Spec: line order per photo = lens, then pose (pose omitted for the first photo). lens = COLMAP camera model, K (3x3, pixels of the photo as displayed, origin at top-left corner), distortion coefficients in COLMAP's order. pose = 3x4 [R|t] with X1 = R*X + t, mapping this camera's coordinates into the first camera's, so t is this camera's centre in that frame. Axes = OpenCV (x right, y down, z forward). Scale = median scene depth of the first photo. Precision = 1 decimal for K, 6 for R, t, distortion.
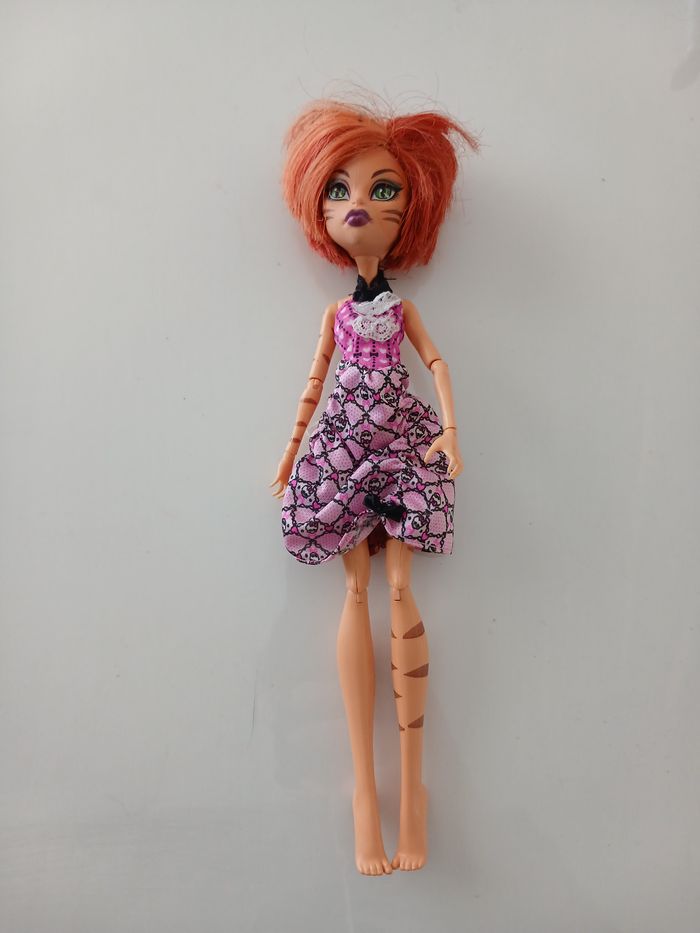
lens RADIAL K [[736.3, 0, 352.2], [0, 736.3, 449.9], [0, 0, 1]] dist [0.127581, -0.403913]
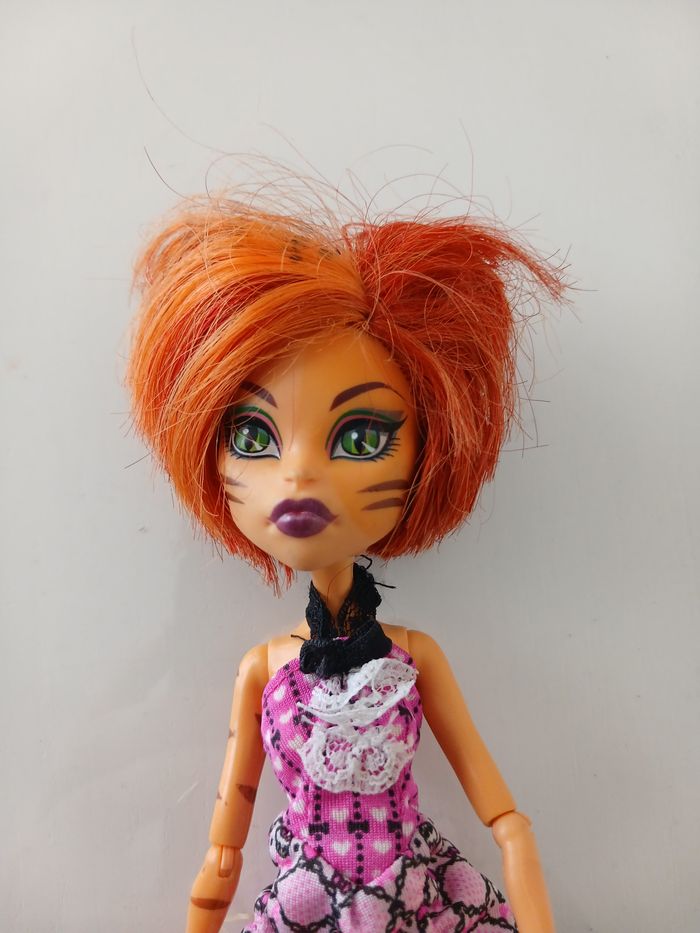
lens RADIAL K [[758.3, 0, 349.2], [0, 758.3, 446.9], [0, 0, 1]] dist [0.125106, -0.282749]
pose [[0.997755, -0.052031, 0.042163, 0.017417], [0.051012, 0.998388, 0.024885, -0.352694], [-0.043390, -0.022679, 0.998801, 0.578575]]
